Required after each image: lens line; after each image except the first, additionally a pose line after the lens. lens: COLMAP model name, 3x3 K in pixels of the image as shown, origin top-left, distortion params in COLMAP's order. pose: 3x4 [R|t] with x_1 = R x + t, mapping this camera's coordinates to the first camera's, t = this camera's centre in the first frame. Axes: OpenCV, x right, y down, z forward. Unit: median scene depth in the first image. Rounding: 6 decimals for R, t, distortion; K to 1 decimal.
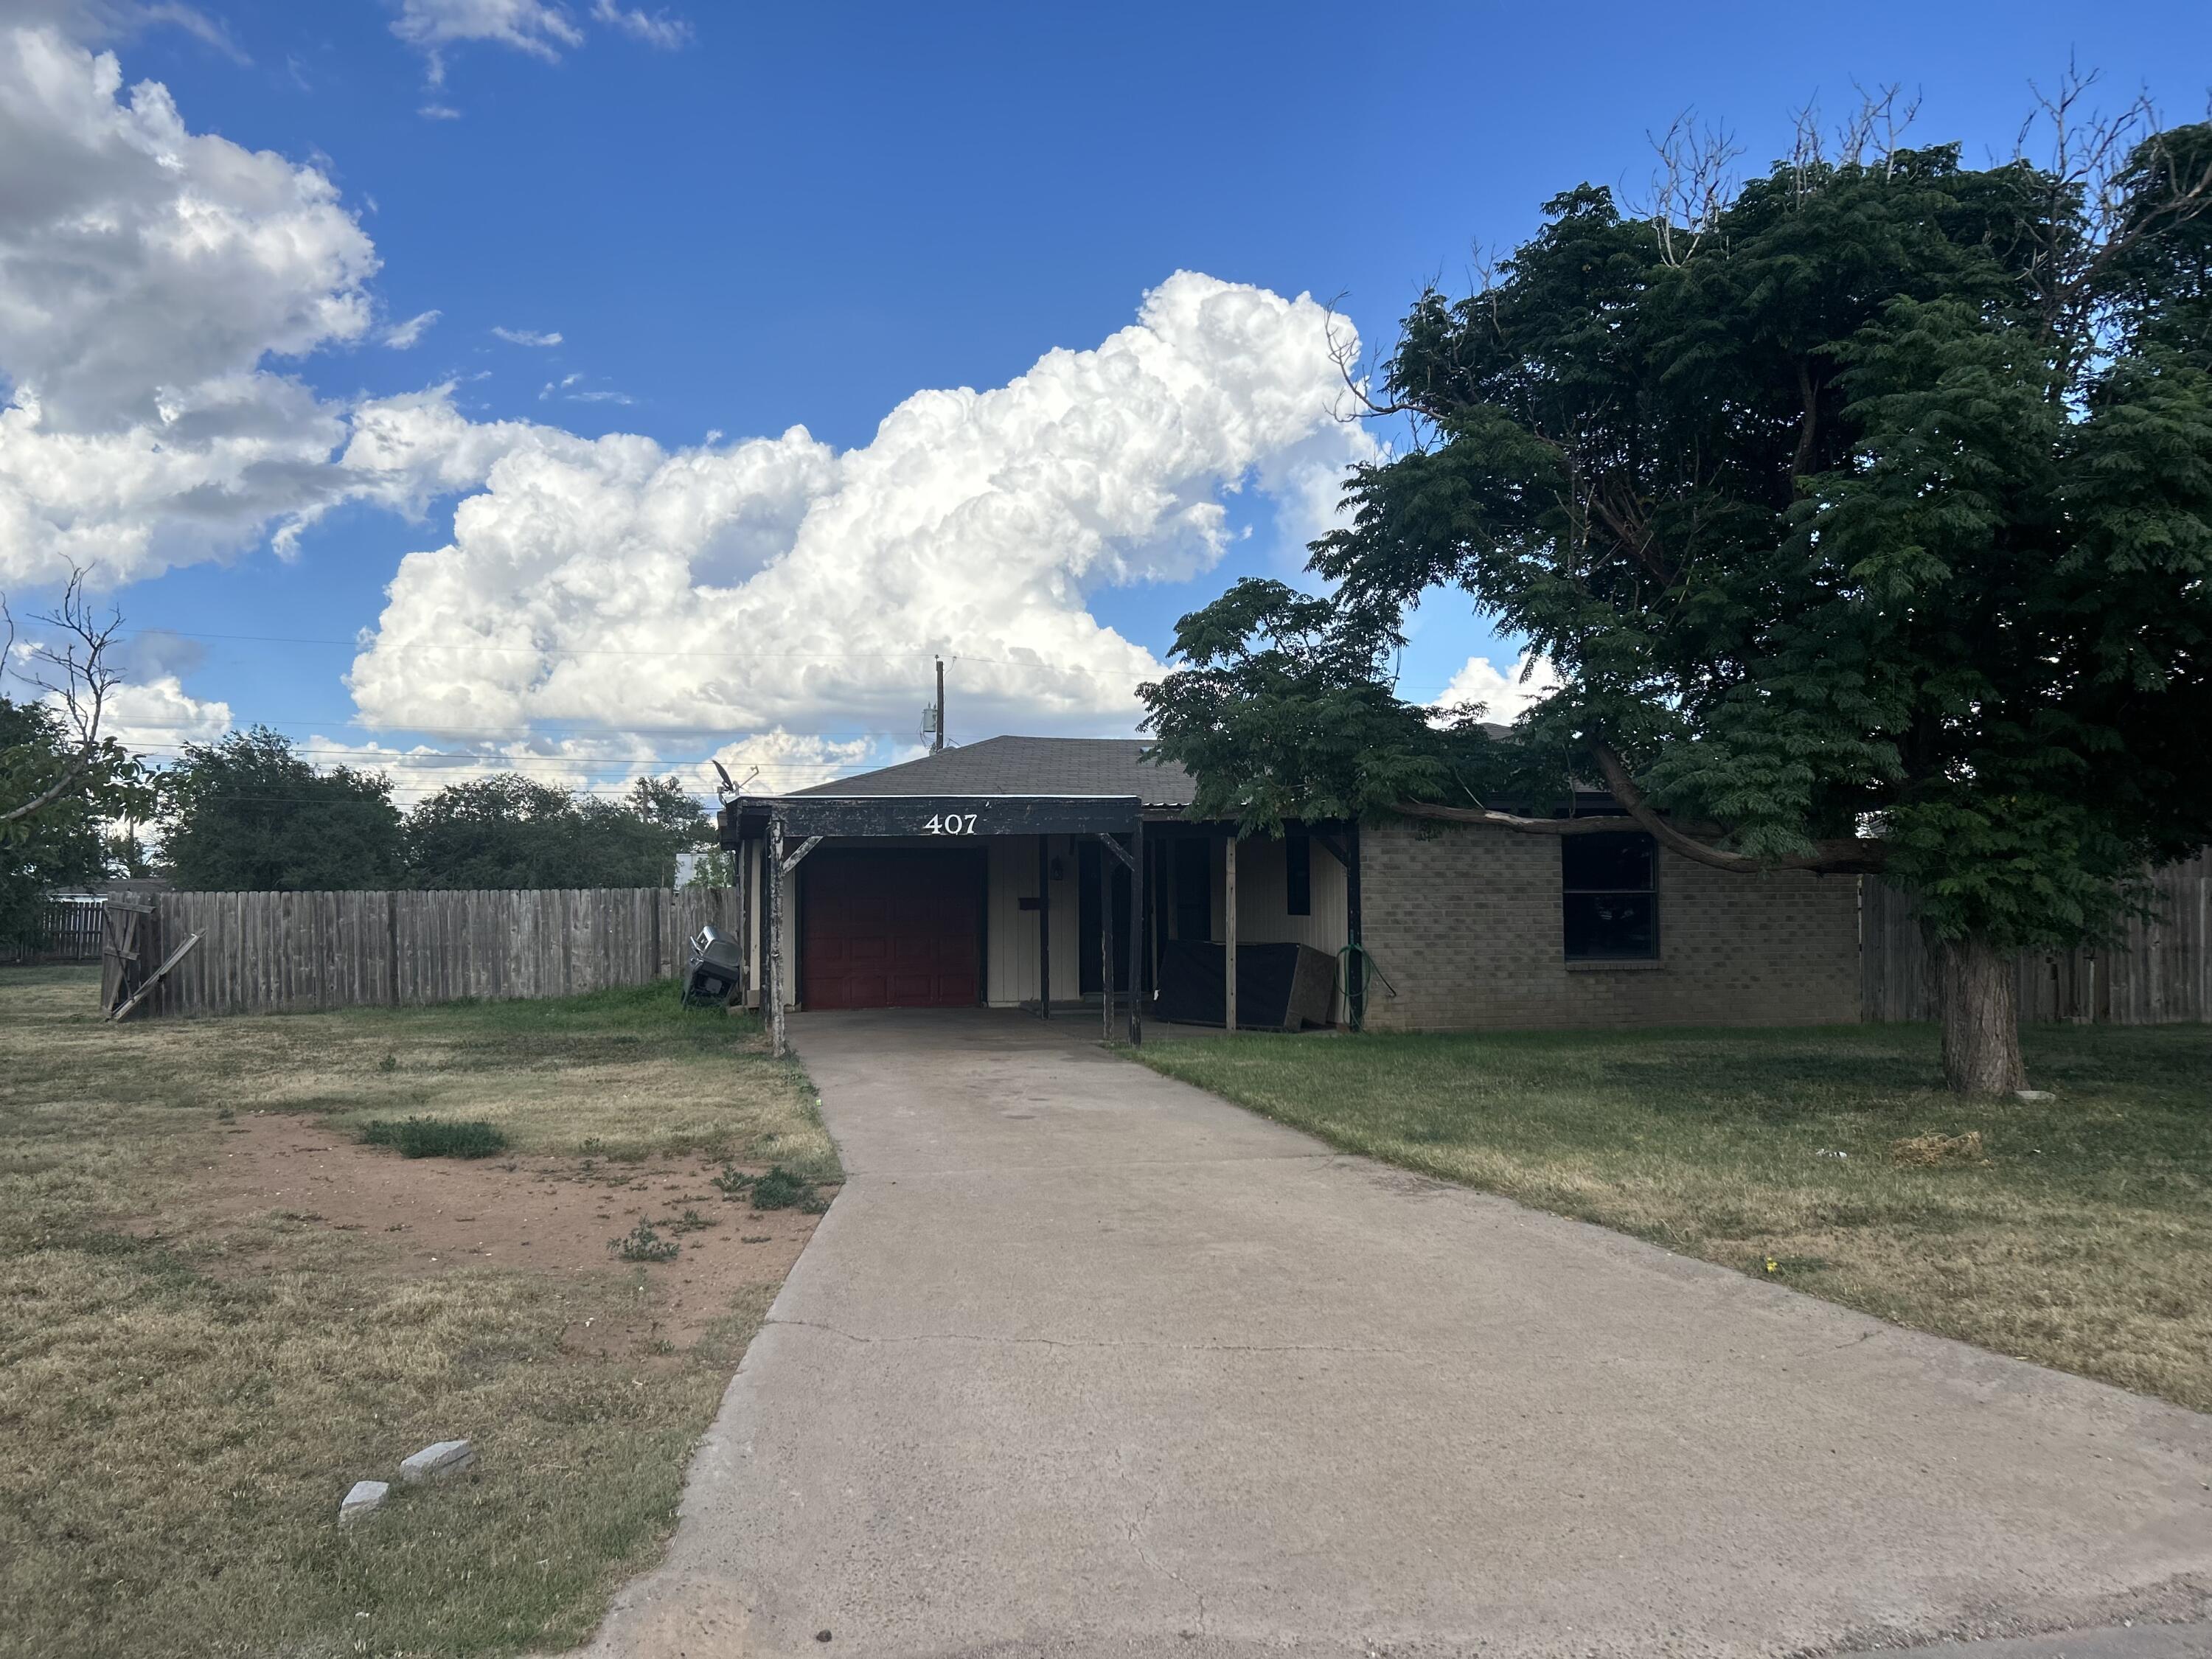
lens RADIAL K [[1674.7, 0, 1104.0], [0, 1674.7, 866.4], [0, 0, 1]] dist [0.052410, -0.026554]
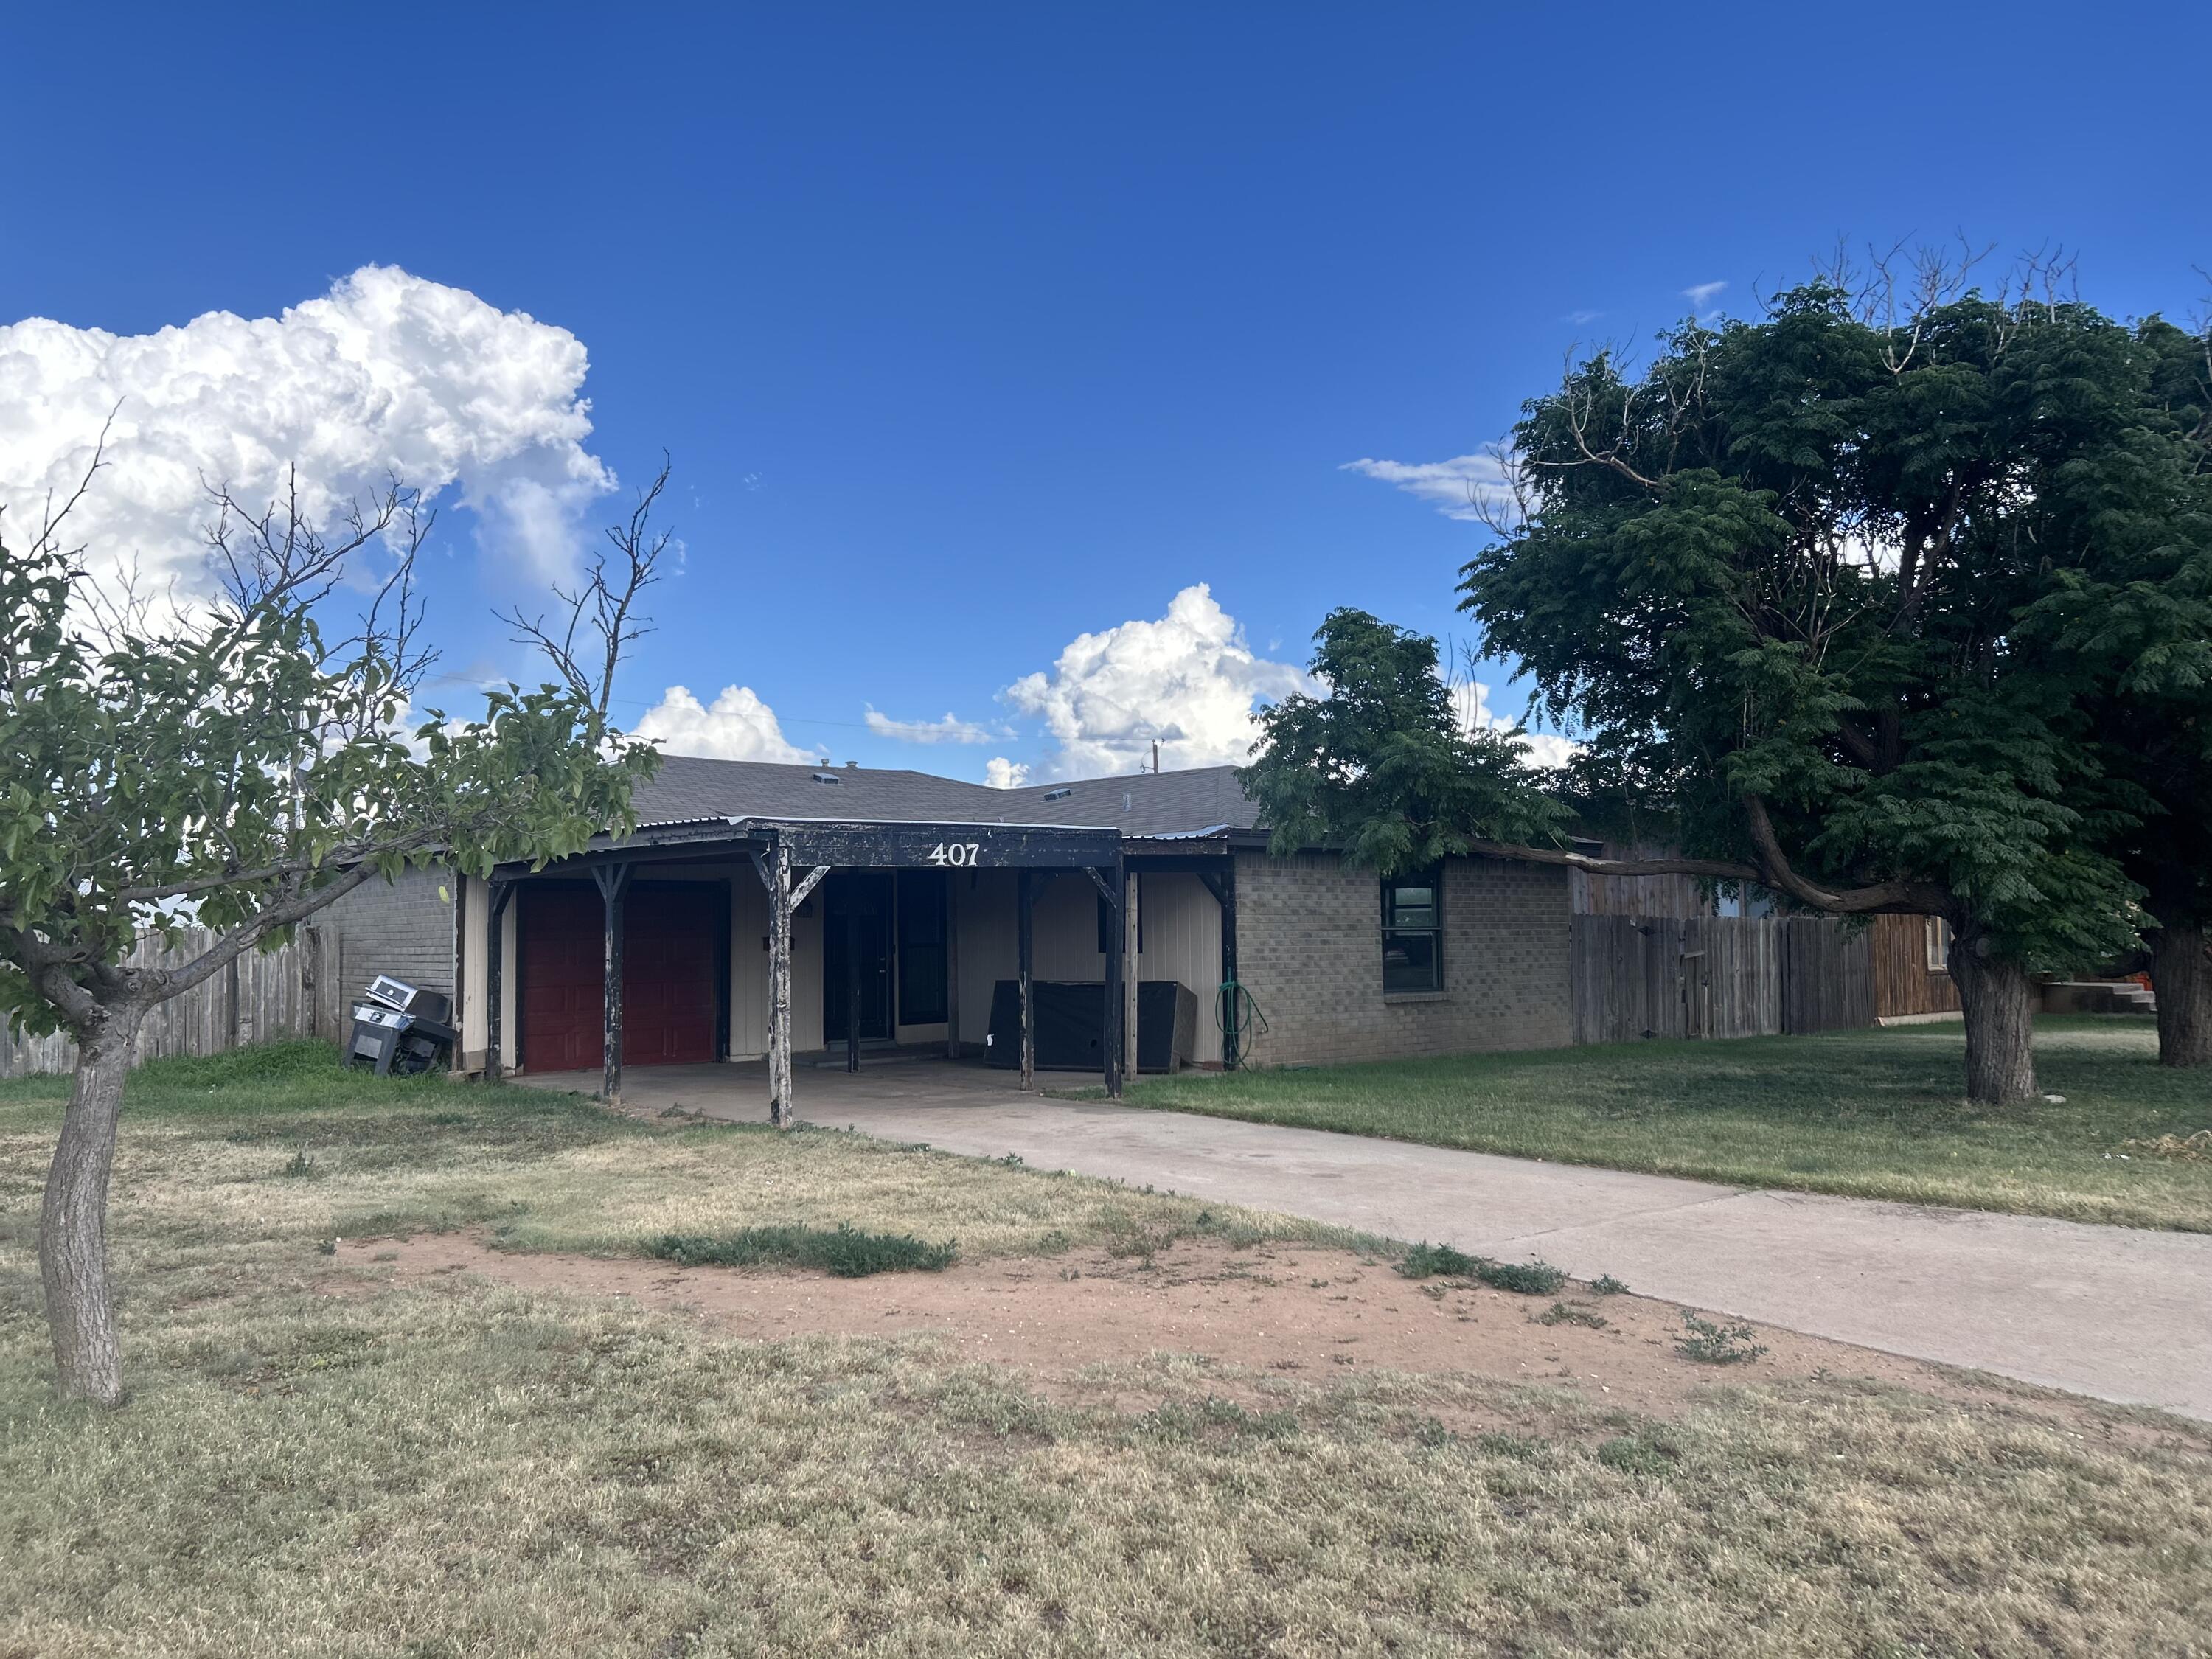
lens RADIAL K [[1674.7, 0, 1100.4], [0, 1674.7, 836.5], [0, 0, 1]] dist [0.052410, -0.026554]
pose [[0.890085, 0.023489, 0.455188, -0.315914], [-0.005469, 0.999150, -0.040863, 0.001082], [-0.455761, 0.033882, 0.889457, 0.121996]]
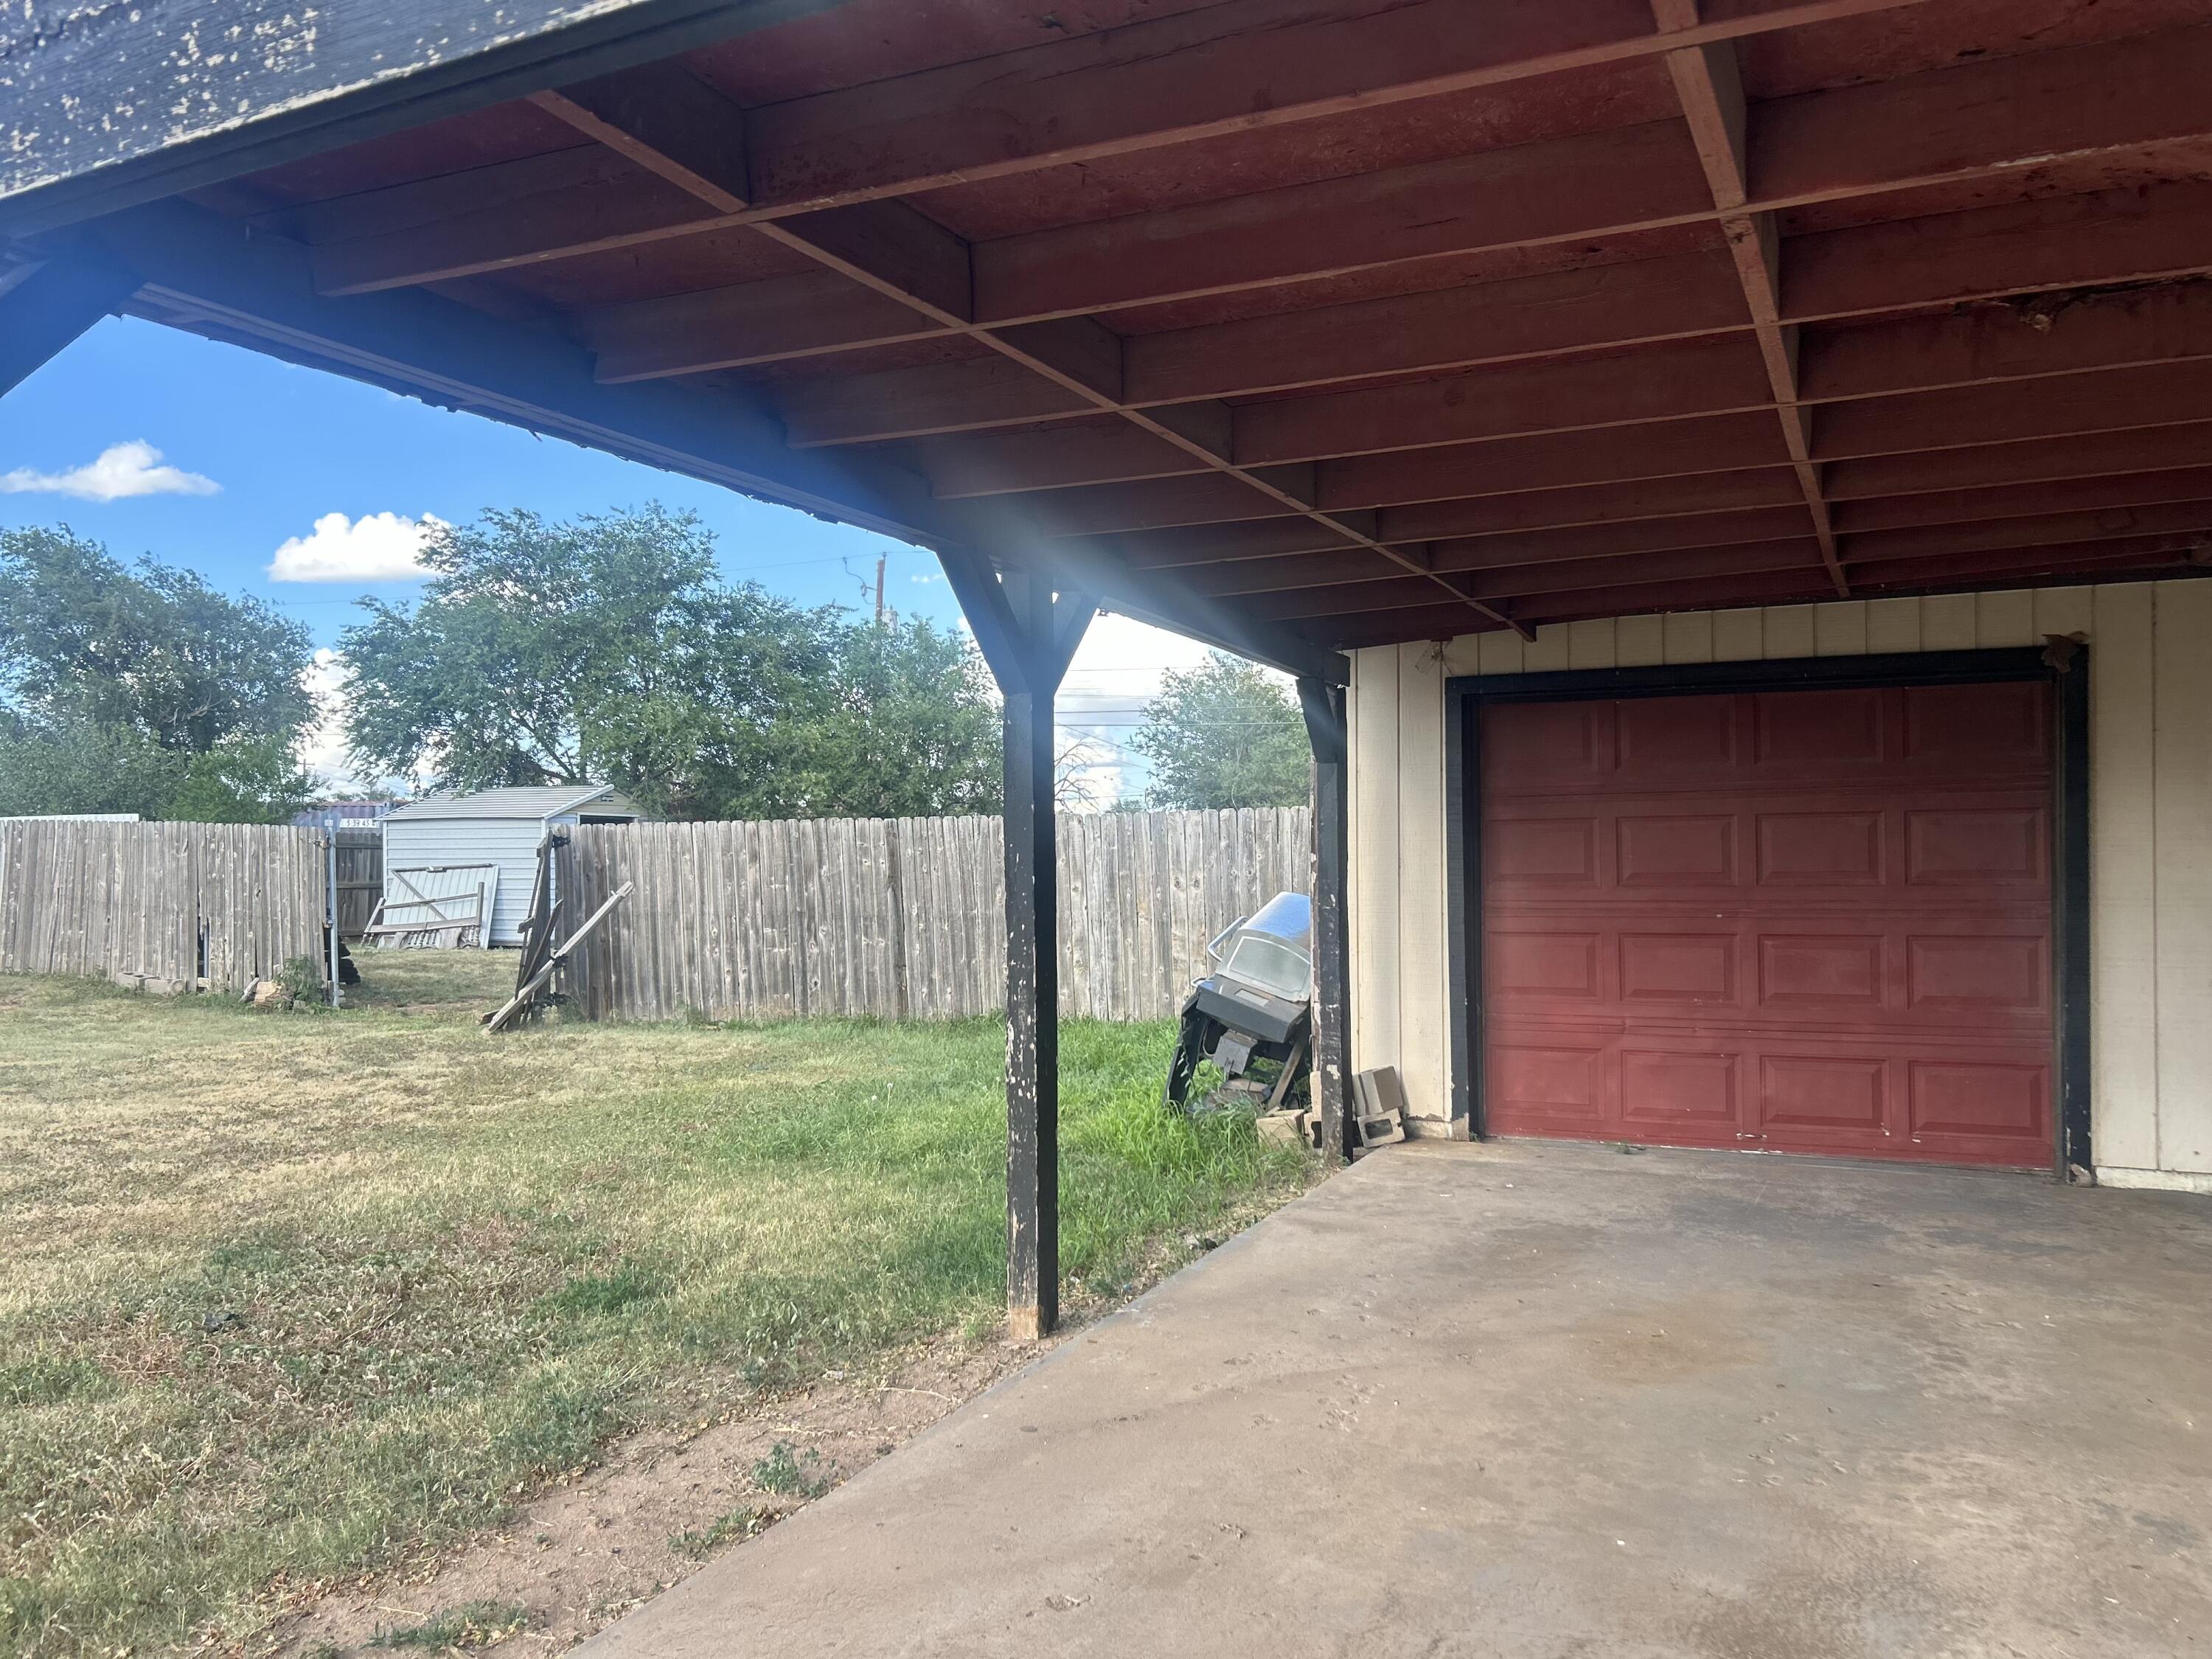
lens RADIAL K [[1674.7, 0, 1104.7], [0, 1674.7, 834.1], [0, 0, 1]] dist [0.052410, -0.026554]
pose [[0.790164, -0.004444, -0.612880, -0.022349], [0.021895, 0.999540, 0.020980, 0.011028], [0.612505, -0.029996, 0.789898, 0.678895]]
